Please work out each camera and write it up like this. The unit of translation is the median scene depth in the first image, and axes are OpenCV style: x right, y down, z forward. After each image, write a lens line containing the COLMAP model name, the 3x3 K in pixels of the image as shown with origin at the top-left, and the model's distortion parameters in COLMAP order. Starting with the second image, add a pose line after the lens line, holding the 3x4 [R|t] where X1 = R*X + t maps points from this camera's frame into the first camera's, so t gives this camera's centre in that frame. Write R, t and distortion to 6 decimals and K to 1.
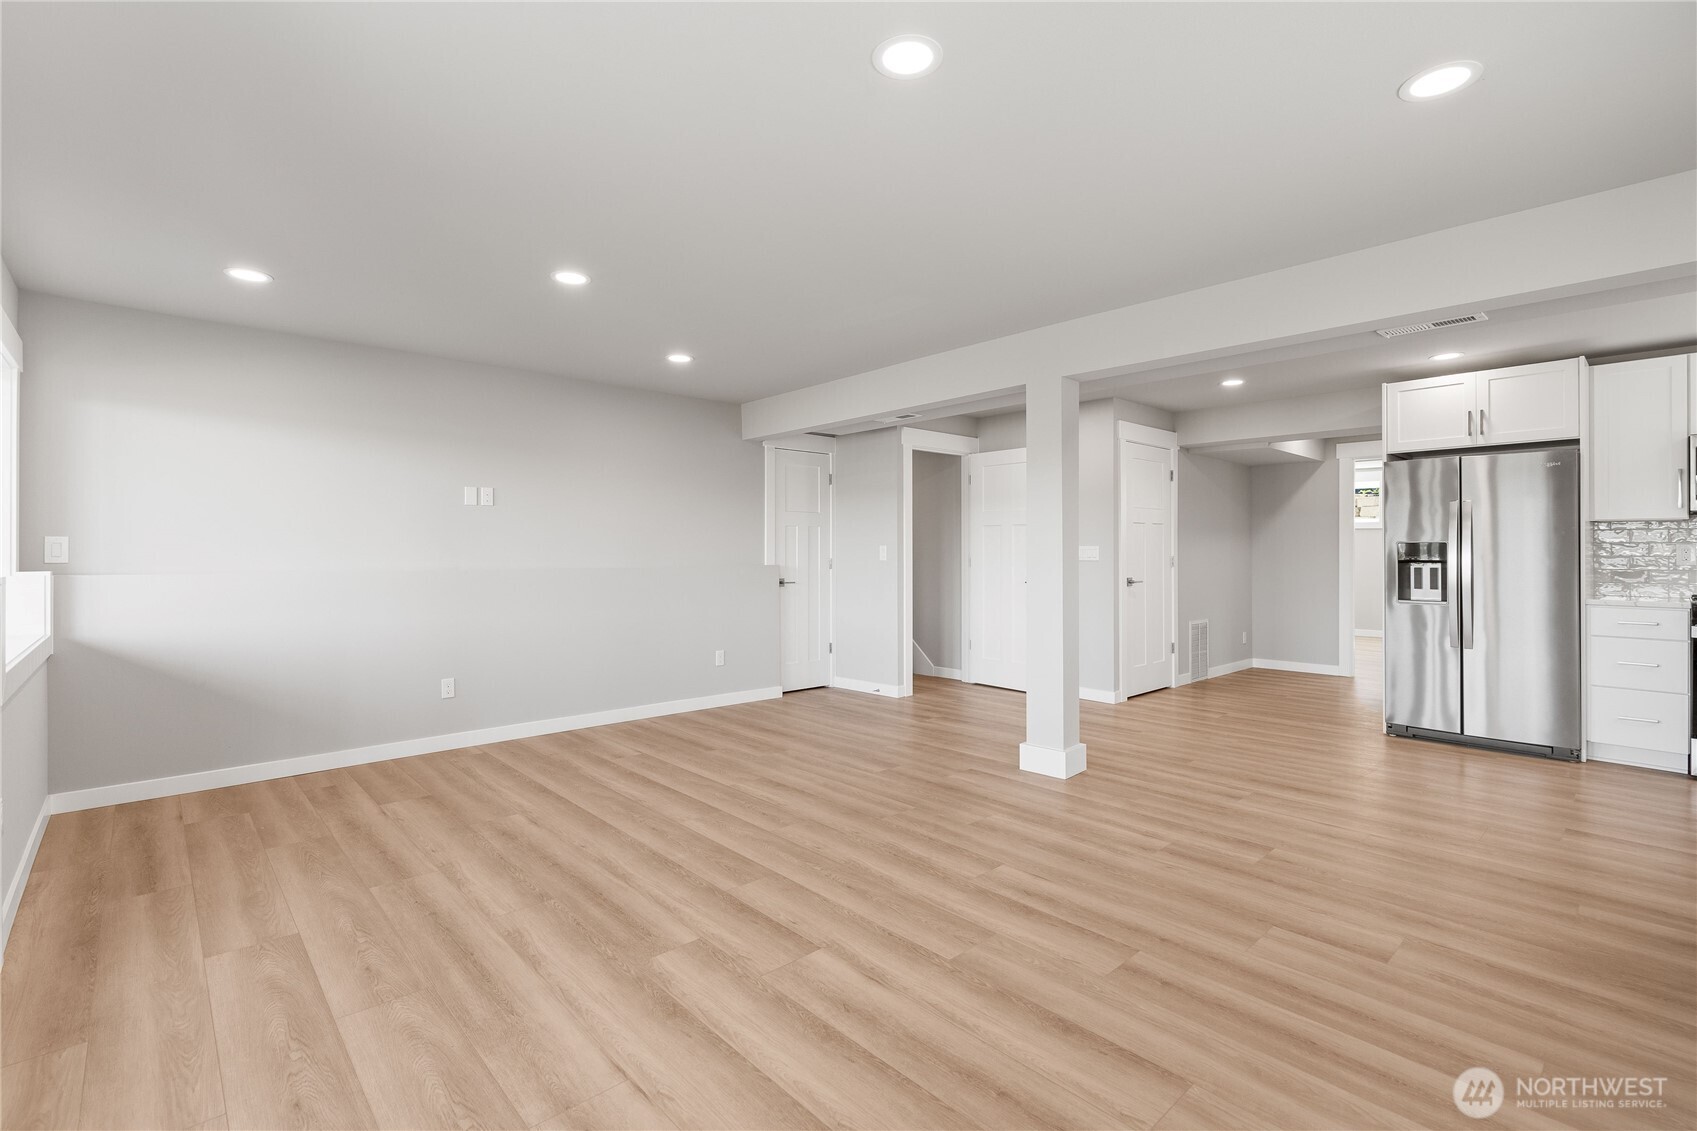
lens RADIAL K [[764.2, 0, 850.8], [0, 764.2, 562.3], [0, 0, 1]] dist [-0.002866, 0.002136]
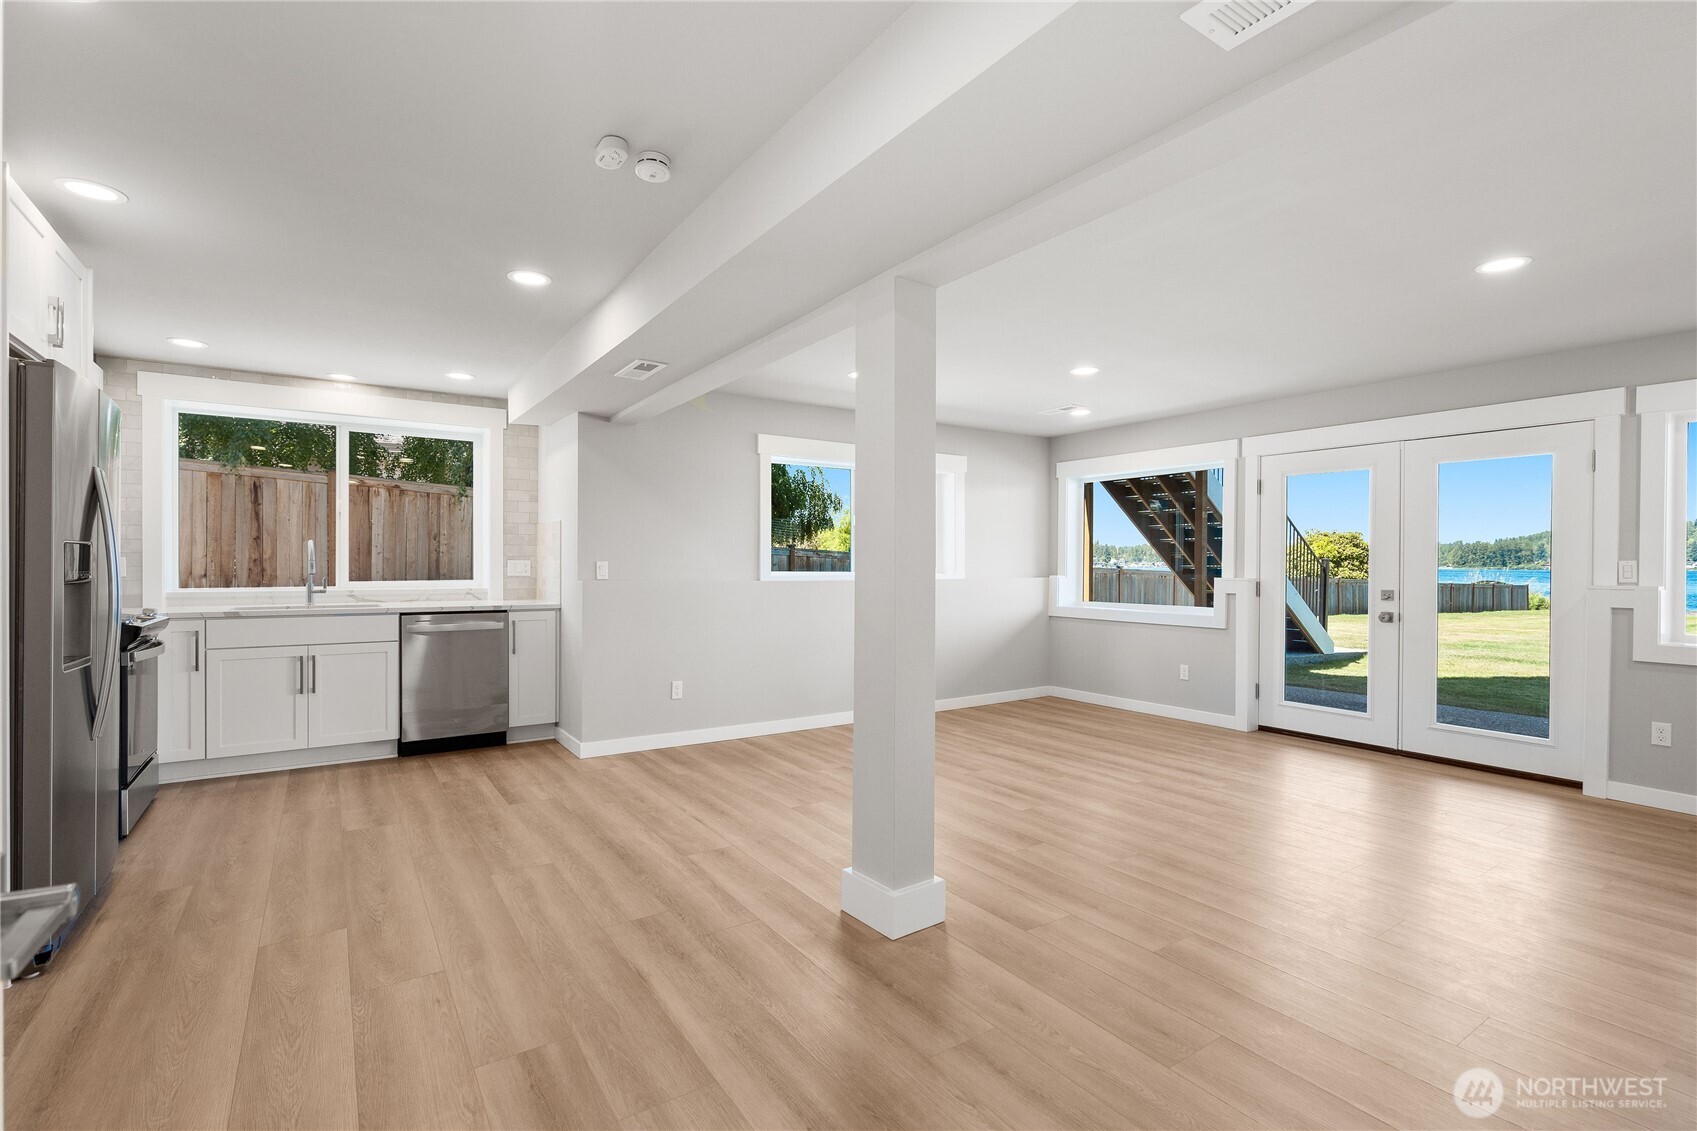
lens RADIAL K [[764.2, 0, 854.2], [0, 764.2, 561.5], [0, 0, 1]] dist [-0.002866, 0.002136]
pose [[-0.989667, -0.005606, 0.143274, 0.202606], [-0.003657, 0.999897, 0.013866, -0.025900], [-0.143337, 0.013199, -0.989586, 1.579086]]
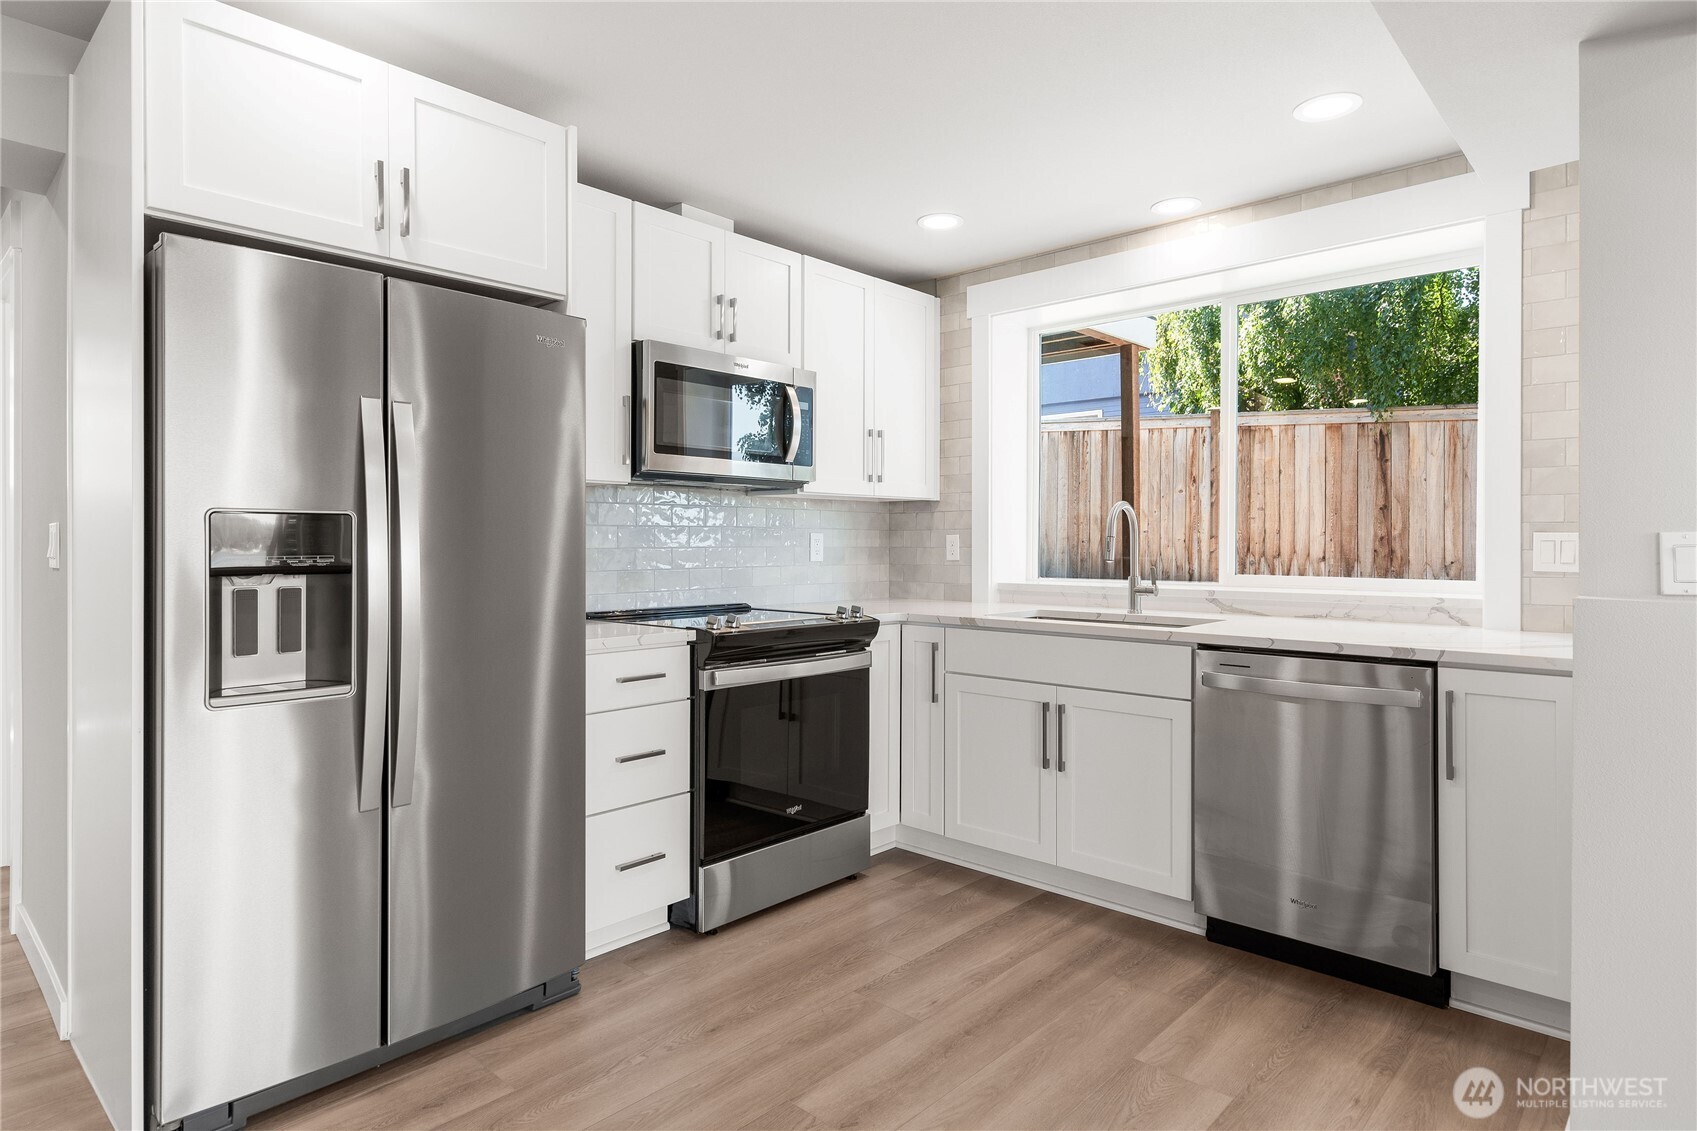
lens RADIAL K [[927.0, 0, 853.7], [0, 927.0, 550.2], [0, 0, 1]] dist [0.019777, -0.000168]
pose [[-0.077555, -0.011406, 0.996923, 0.373178], [0.017719, 0.999761, 0.012817, -0.012407], [-0.996831, 0.018659, -0.077335, 0.891630]]
